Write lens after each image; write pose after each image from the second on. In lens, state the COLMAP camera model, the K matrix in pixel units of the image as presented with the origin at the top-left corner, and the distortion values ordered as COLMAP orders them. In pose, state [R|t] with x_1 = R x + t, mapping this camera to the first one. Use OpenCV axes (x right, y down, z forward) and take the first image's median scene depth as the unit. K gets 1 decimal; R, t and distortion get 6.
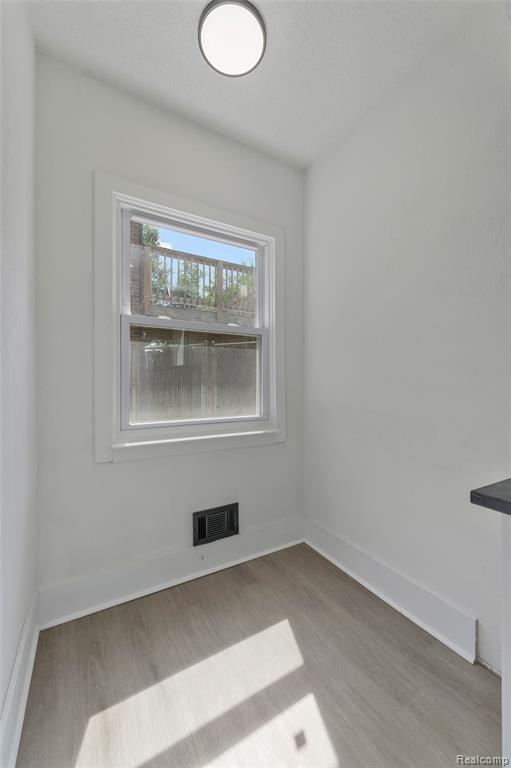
lens RADIAL K [[304.5, 0, 257.0], [0, 304.5, 385.3], [0, 0, 1]] dist [-0.013288, 0.000133]
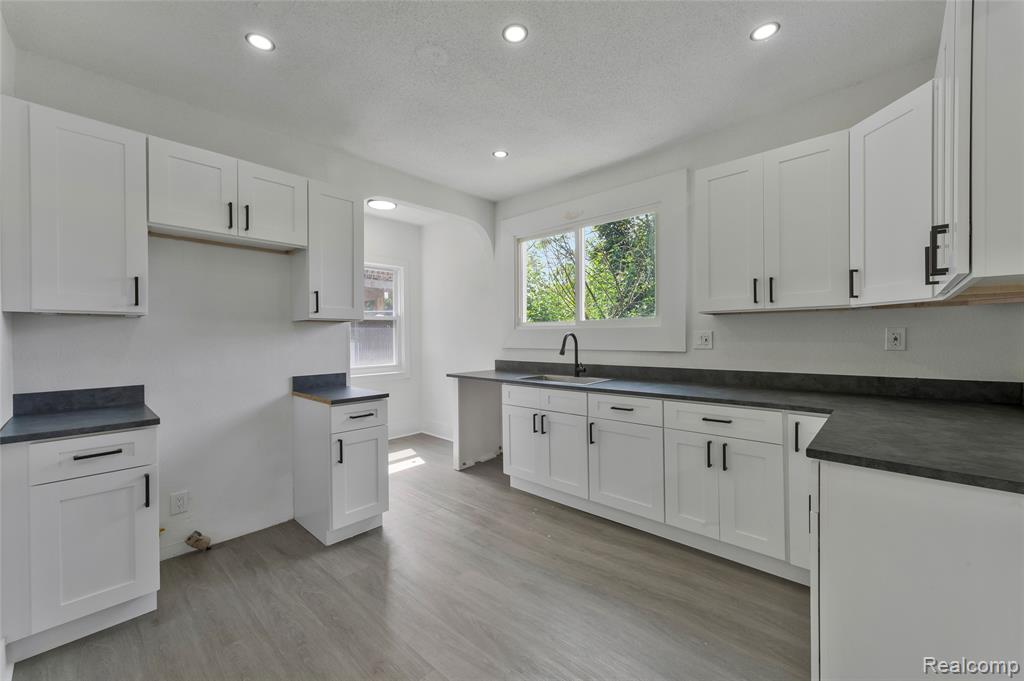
lens RADIAL K [[405.9, 0, 514.8], [0, 405.9, 339.1], [0, 0, 1]] dist [-0.013288, 0.000133]
pose [[0.951406, -0.008629, 0.307819, -0.059794], [0.005822, 0.999933, 0.010037, -0.070481], [-0.307885, -0.007757, 0.951392, -1.531864]]
